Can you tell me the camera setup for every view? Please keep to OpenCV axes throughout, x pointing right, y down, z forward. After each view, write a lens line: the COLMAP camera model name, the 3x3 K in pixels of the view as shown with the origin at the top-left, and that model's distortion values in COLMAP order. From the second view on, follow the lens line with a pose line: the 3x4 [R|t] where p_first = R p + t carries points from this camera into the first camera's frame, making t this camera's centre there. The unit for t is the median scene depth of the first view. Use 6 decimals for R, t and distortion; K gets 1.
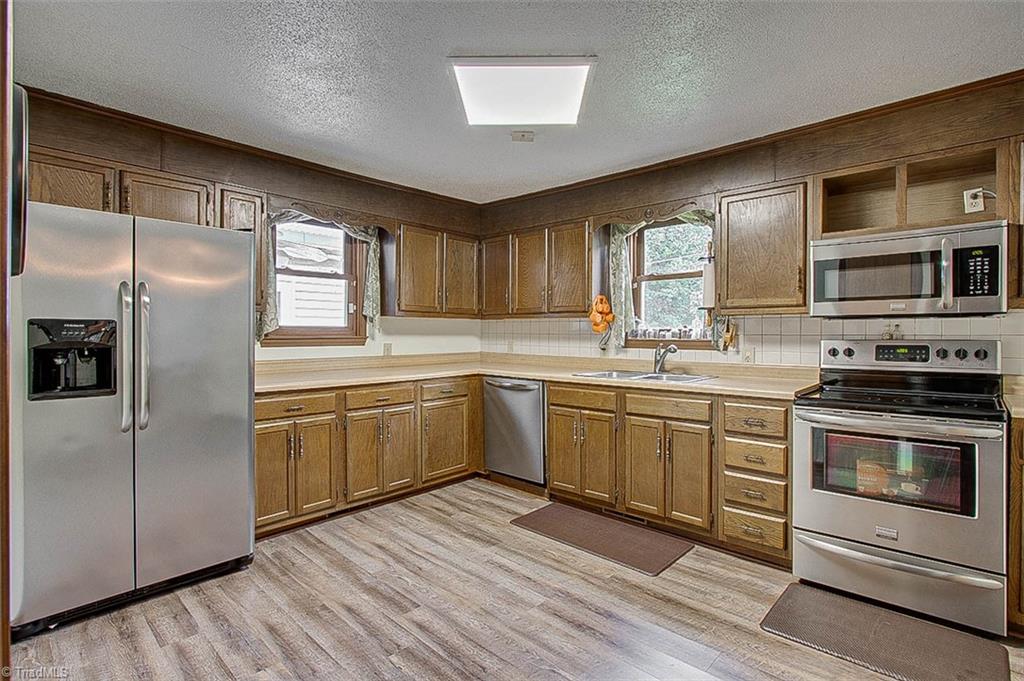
lens RADIAL K [[497.2, 0, 514.0], [0, 497.2, 336.3], [0, 0, 1]] dist [-0.026137, 0.003444]
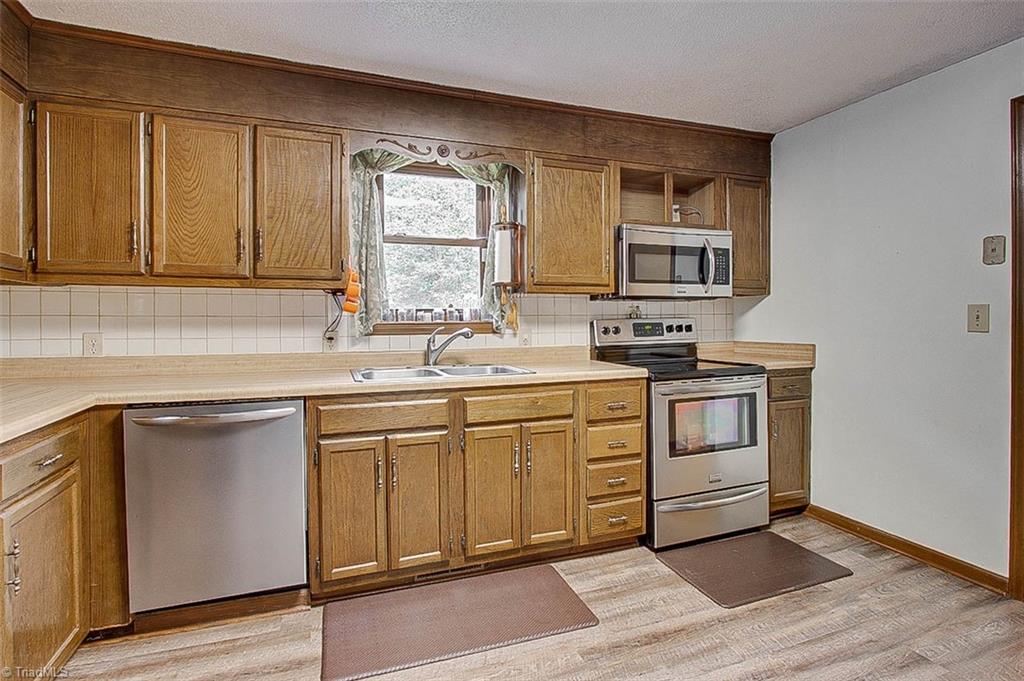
lens RADIAL K [[497.2, 0, 520.7], [0, 497.2, 327.0], [0, 0, 1]] dist [-0.026137, 0.003444]
pose [[0.446751, -0.015290, 0.894528, -0.368940], [0.014665, 0.999845, 0.009766, 0.009759], [-0.894538, 0.008755, 0.446906, 0.613806]]
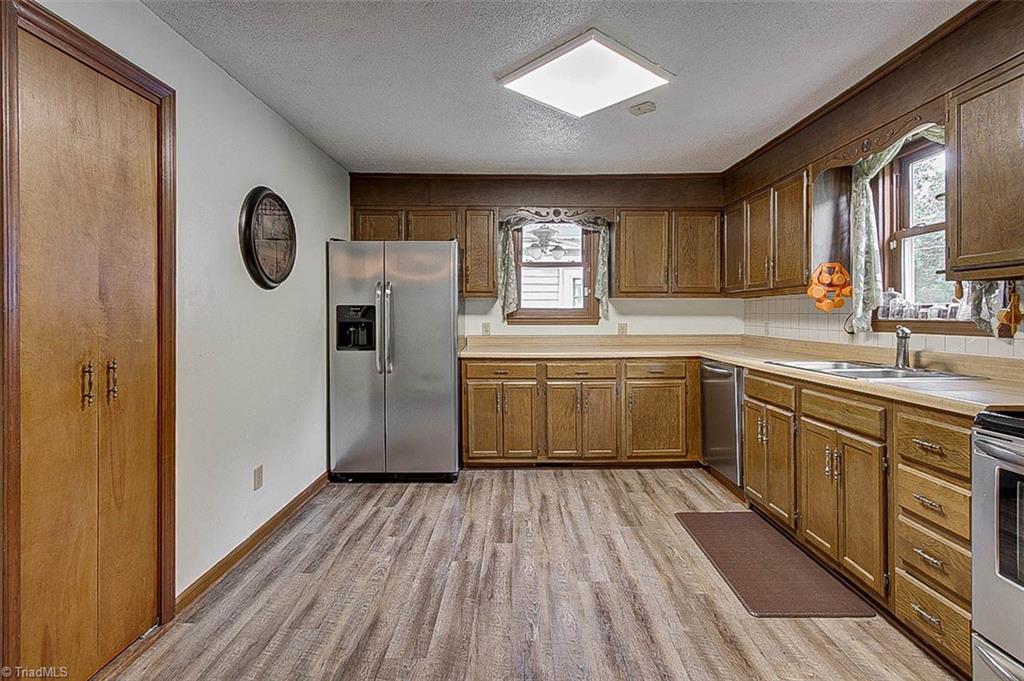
lens RADIAL K [[497.2, 0, 506.5], [0, 497.2, 316.6], [0, 0, 1]] dist [-0.026137, 0.003444]
pose [[0.667012, -0.002140, -0.745044, 0.490670], [-0.002756, 0.999982, -0.005339, 0.008072], [0.745042, 0.005614, 0.666994, 0.140400]]
